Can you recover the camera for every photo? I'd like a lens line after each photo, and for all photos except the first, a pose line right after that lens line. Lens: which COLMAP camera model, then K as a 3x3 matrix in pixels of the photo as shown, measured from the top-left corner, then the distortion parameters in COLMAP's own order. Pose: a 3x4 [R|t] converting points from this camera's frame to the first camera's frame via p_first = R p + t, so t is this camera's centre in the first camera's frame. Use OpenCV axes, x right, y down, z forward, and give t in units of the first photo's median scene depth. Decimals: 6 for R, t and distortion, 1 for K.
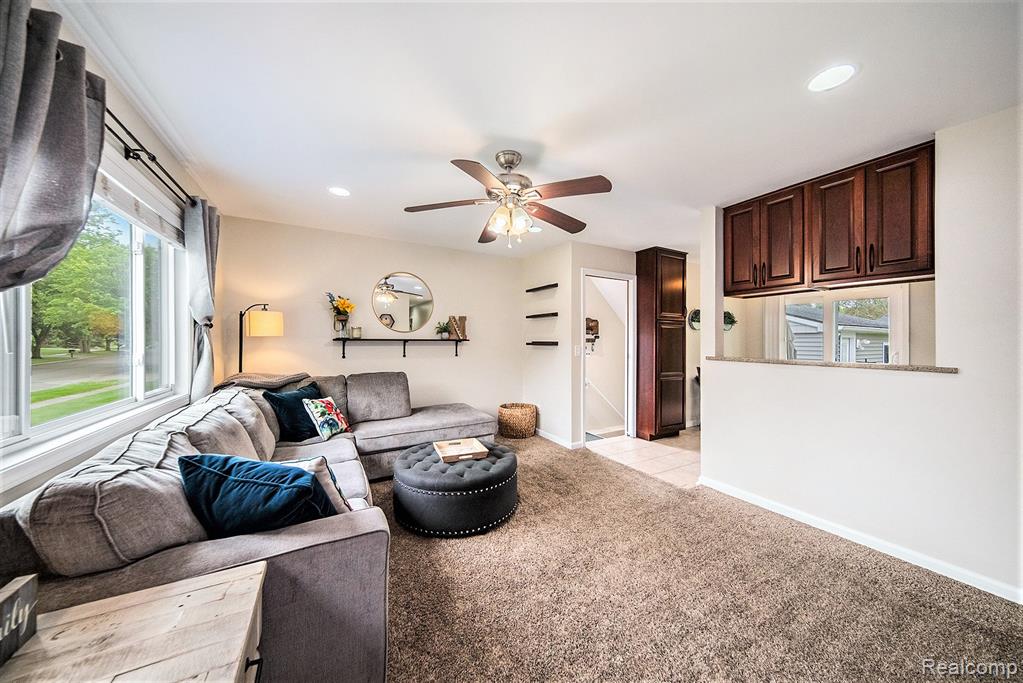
lens RADIAL K [[345.3, 0, 518.1], [0, 345.3, 335.0], [0, 0, 1]] dist [-0.000541, -0.000075]
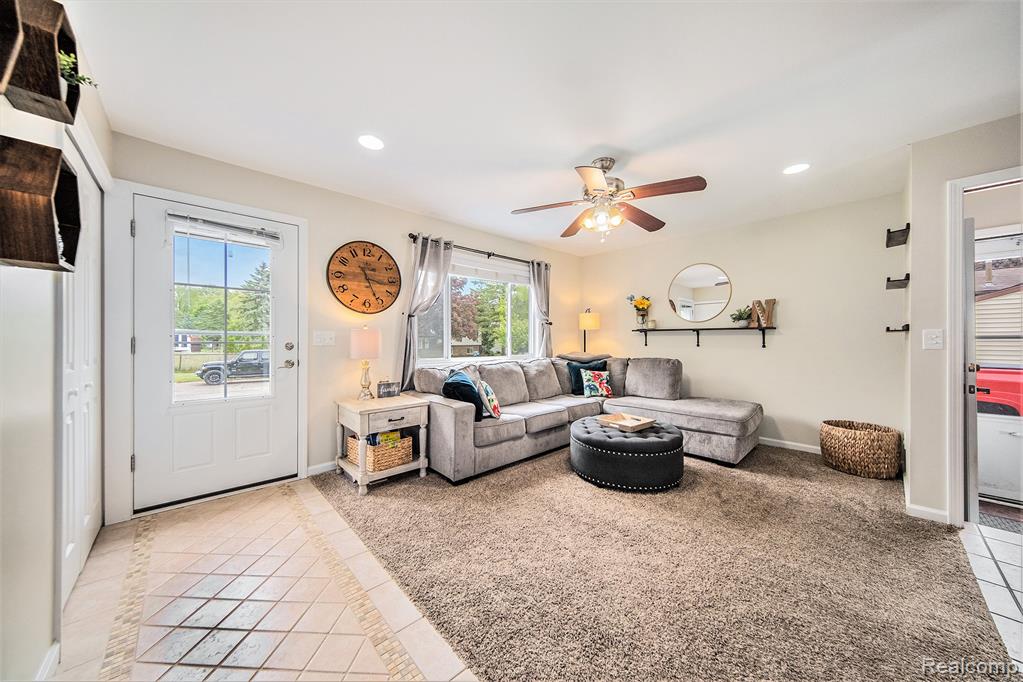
lens RADIAL K [[345.3, 0, 518.1], [0, 345.3, 334.5], [0, 0, 1]] dist [-0.000541, -0.000075]
pose [[0.234952, -0.017892, -0.971842, 0.592608], [0.017735, 0.999743, -0.014118, 0.036728], [0.971845, -0.013918, 0.235209, 0.269329]]
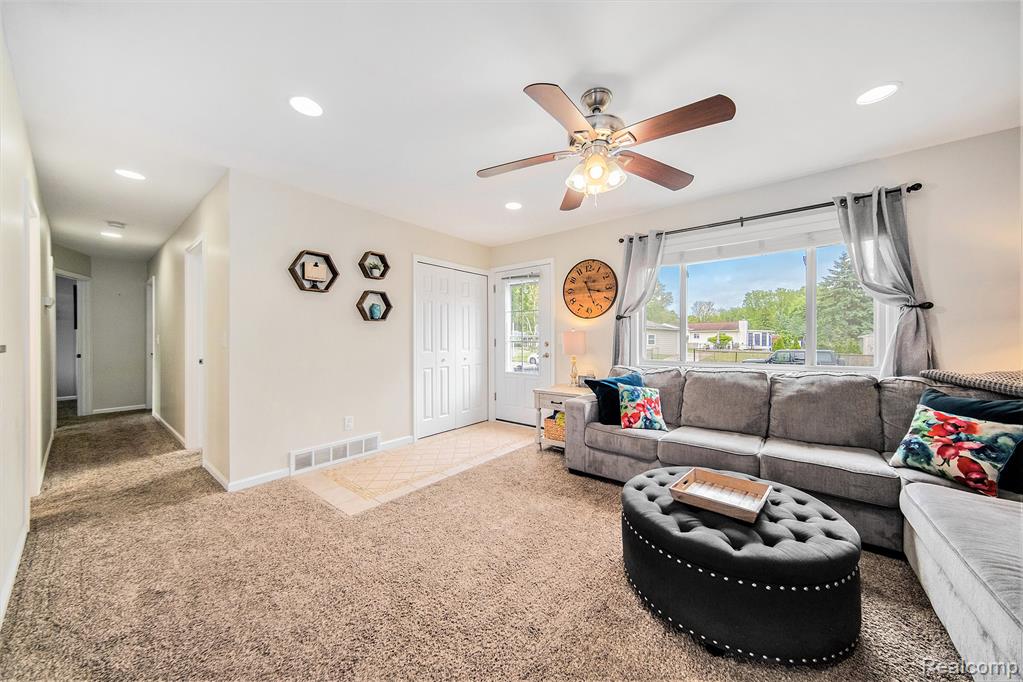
lens RADIAL K [[349.4, 0, 518.0], [0, 349.4, 338.9], [0, 0, 1]] dist [0.000493, -0.000063]
pose [[-0.926494, -0.002851, -0.376299, 0.273821], [0.005157, 0.999781, -0.020270, 0.048410], [0.376275, -0.020721, -0.926276, 0.998840]]
